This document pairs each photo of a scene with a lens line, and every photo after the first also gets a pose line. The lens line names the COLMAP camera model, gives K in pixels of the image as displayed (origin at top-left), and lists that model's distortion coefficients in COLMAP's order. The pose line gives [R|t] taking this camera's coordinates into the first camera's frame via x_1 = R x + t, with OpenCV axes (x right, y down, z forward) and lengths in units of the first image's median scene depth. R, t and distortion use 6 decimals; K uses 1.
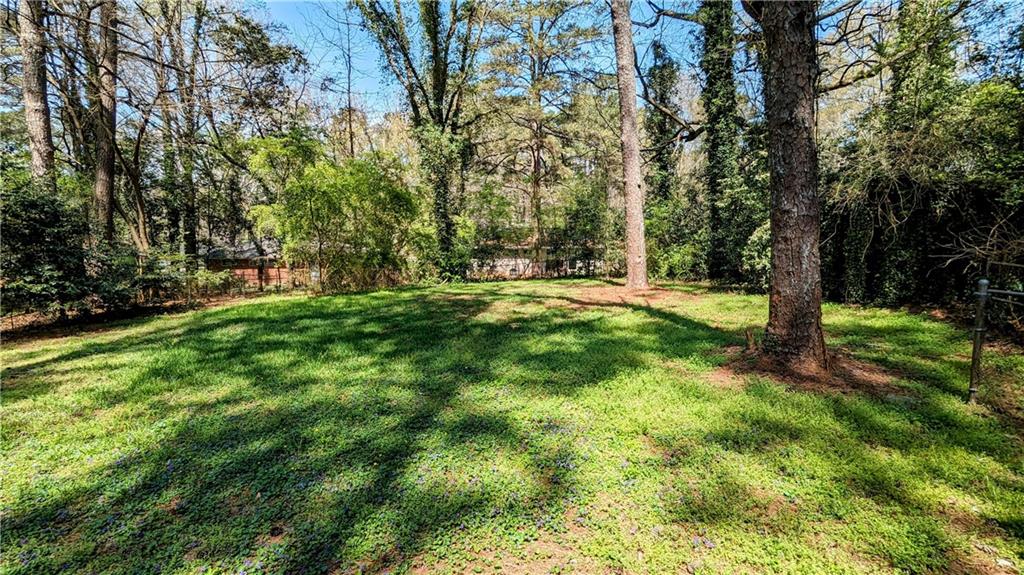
lens RADIAL K [[483.2, 0, 513.3], [0, 483.2, 286.0], [0, 0, 1]] dist [0.006218, -0.004239]
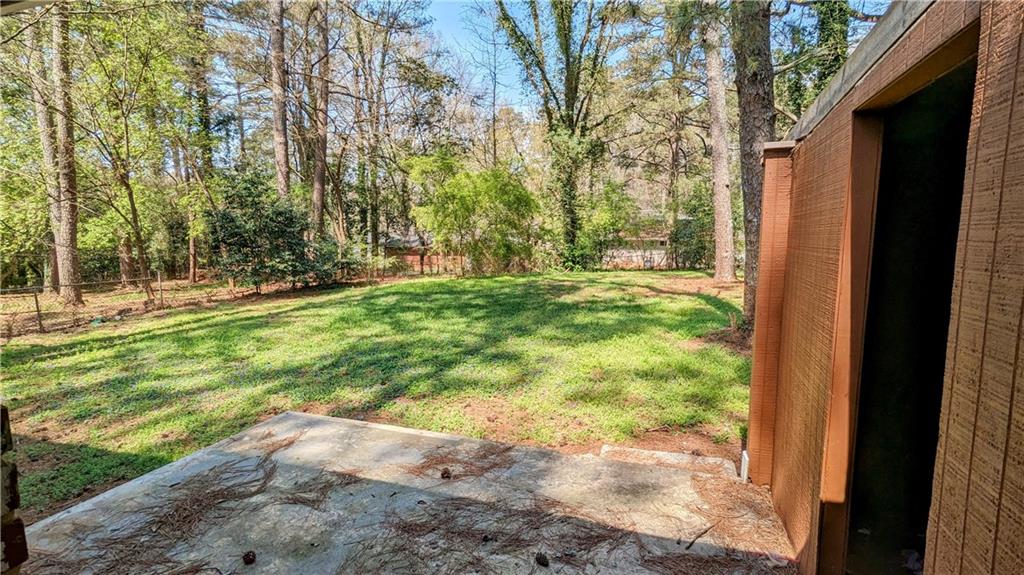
lens RADIAL K [[483.2, 0, 512.7], [0, 483.2, 285.5], [0, 0, 1]] dist [0.006218, -0.004239]
pose [[0.949894, 0.037246, -0.310345, 0.100597], [-0.031010, 0.999206, 0.025003, 0.001856], [0.311030, -0.014126, 0.950295, -0.120418]]
